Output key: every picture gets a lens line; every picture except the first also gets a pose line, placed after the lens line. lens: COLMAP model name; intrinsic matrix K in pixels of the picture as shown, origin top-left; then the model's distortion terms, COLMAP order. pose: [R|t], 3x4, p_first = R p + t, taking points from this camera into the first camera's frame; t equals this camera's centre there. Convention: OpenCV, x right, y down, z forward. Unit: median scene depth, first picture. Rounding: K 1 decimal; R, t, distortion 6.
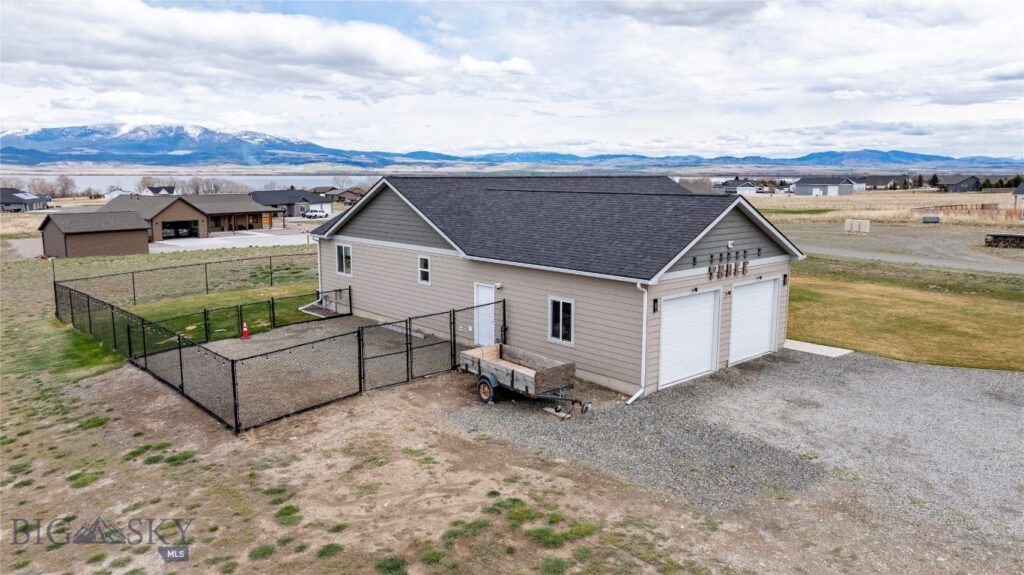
lens RADIAL K [[725.0, 0, 513.5], [0, 725.0, 233.3], [0, 0, 1]] dist [-0.030251, 0.000250]
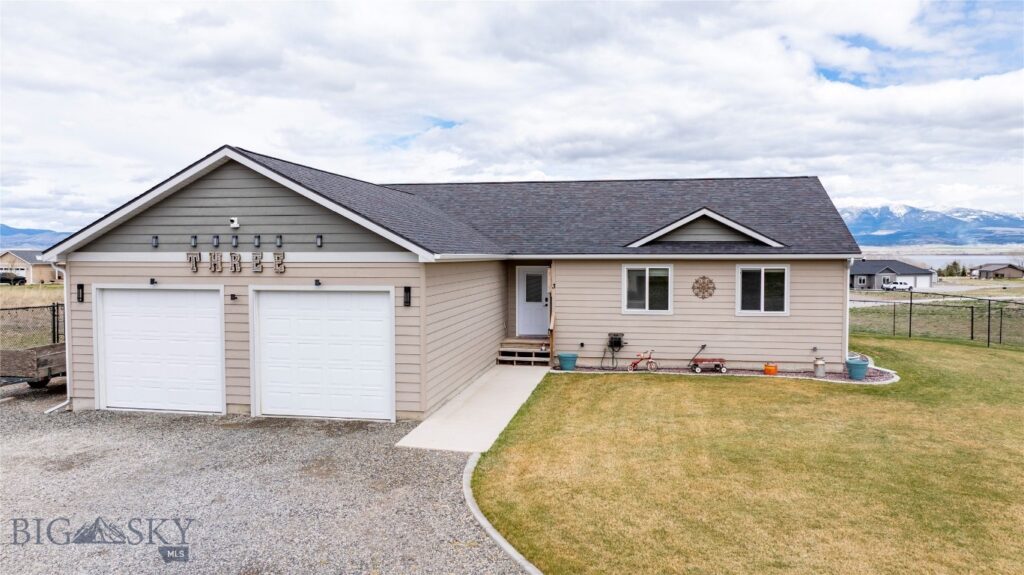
lens RADIAL K [[718.7, 0, 520.9], [0, 718.7, 292.1], [0, 0, 1]] dist [-0.038336, 0.040581]
pose [[0.617292, 0.039521, -0.785741, 0.921473], [-0.062623, 0.998037, 0.001001, 0.058482], [0.784238, 0.048587, 0.618555, 0.772323]]
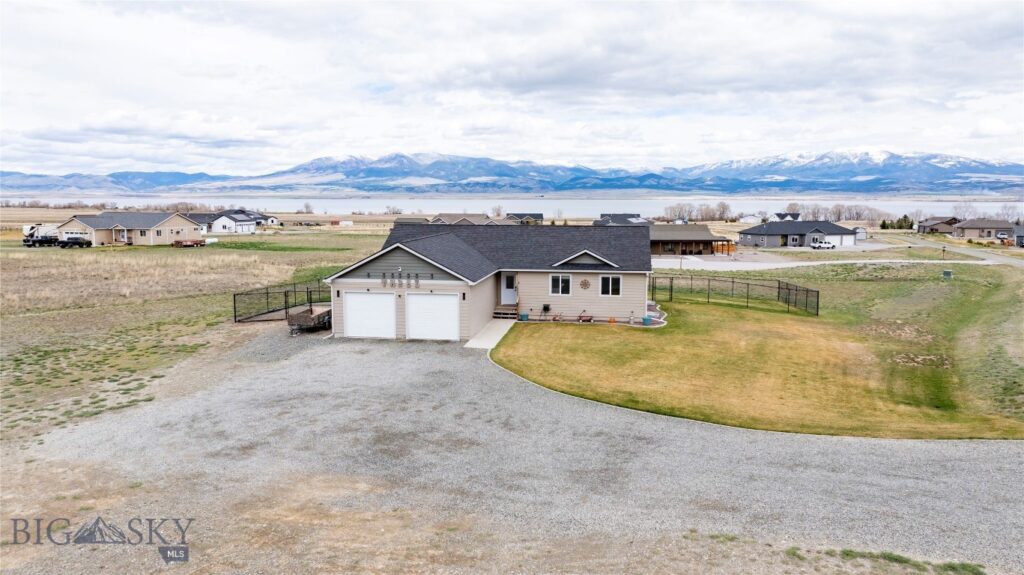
lens RADIAL K [[718.7, 0, 520.9], [0, 718.7, 292.1], [0, 0, 1]] dist [-0.038336, 0.040581]
pose [[0.636877, 0.099898, -0.764465, 1.765892], [-0.063911, 0.994998, 0.076779, -0.078894], [0.768311, -0.000041, 0.640076, 0.092930]]
